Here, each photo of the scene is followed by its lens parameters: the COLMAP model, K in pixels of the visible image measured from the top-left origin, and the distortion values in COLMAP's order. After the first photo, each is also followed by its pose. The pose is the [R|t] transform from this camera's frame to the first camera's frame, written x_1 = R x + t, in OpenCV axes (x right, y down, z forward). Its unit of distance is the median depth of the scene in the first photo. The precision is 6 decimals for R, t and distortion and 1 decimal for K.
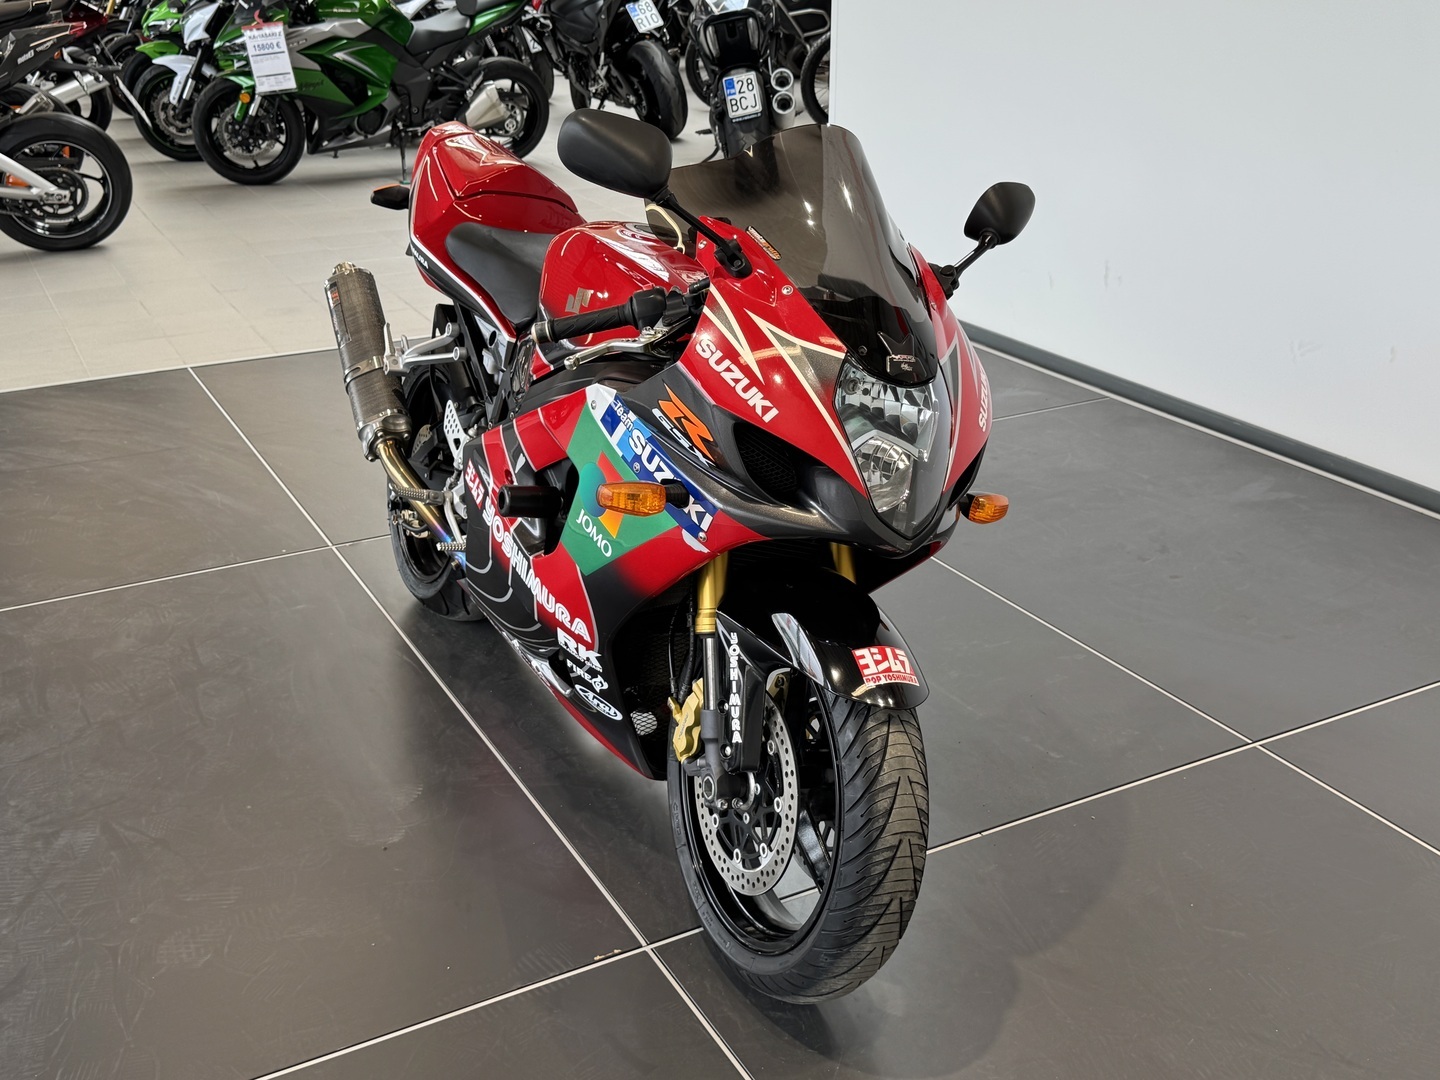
lens RADIAL K [[1557.1, 0, 720.0], [0, 1557.1, 540.0], [0, 0, 1]] dist [0.142920, -0.260263]
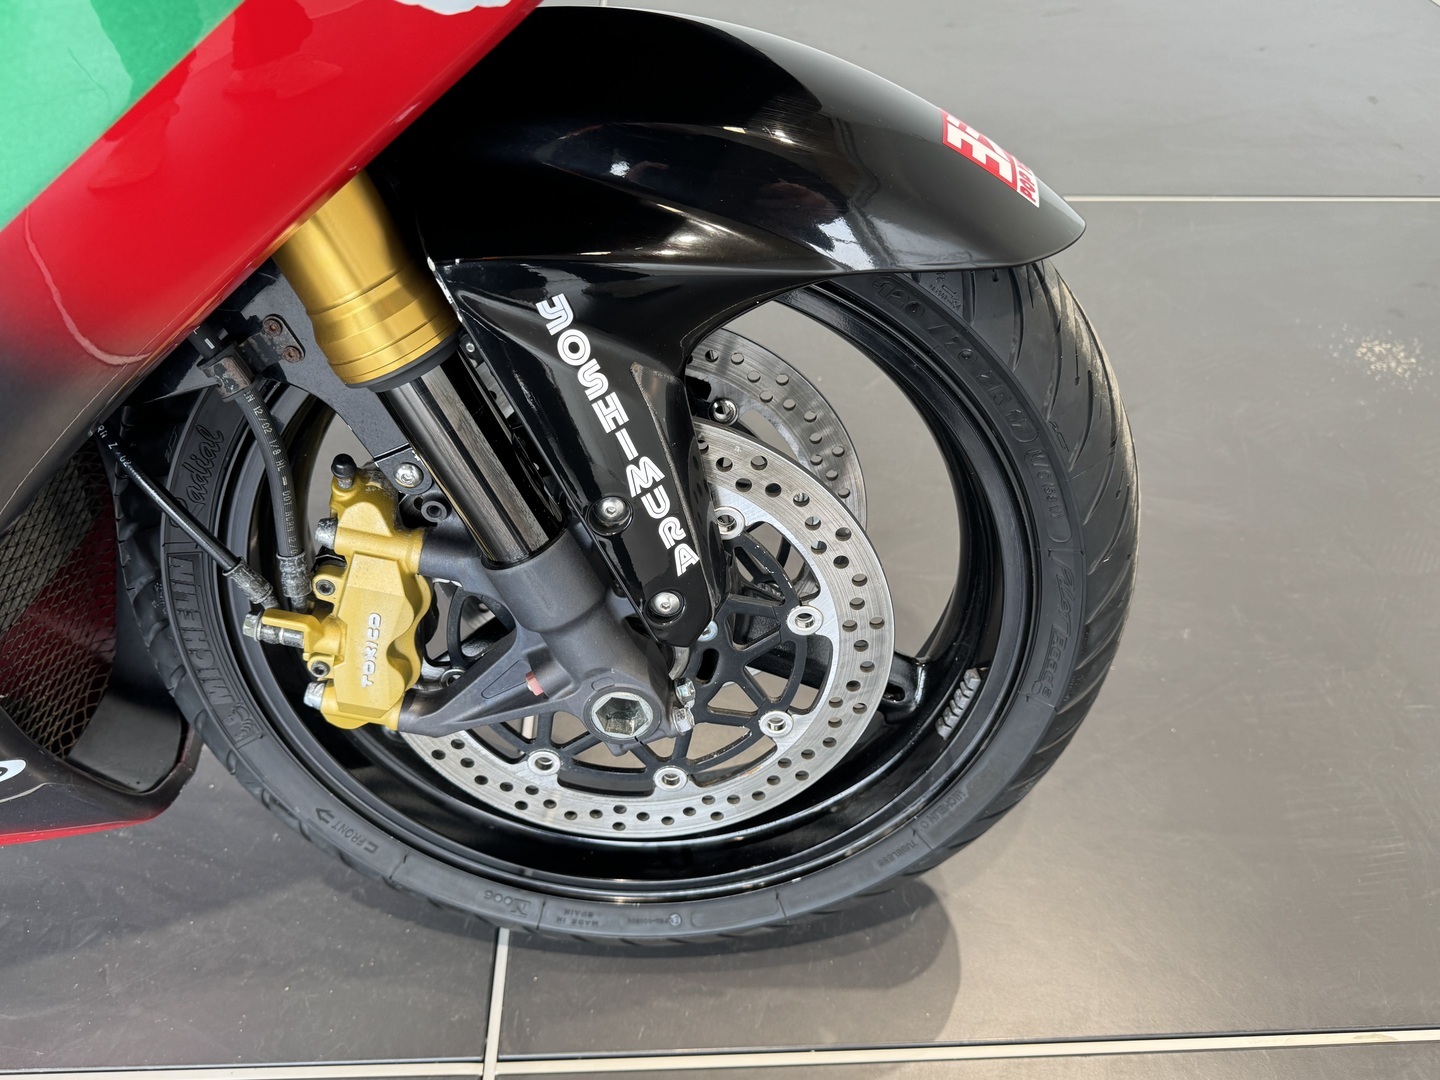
lens RADIAL K [[1068.0, 0, 720.0], [0, 1068.0, 540.0], [0, 0, 1]] dist [0.160048, -0.312379]
pose [[0.438873, -0.609957, 0.659806, -0.141392], [0.328745, 0.792388, 0.513856, -0.000966], [-0.836252, -0.008609, 0.548278, 0.829419]]
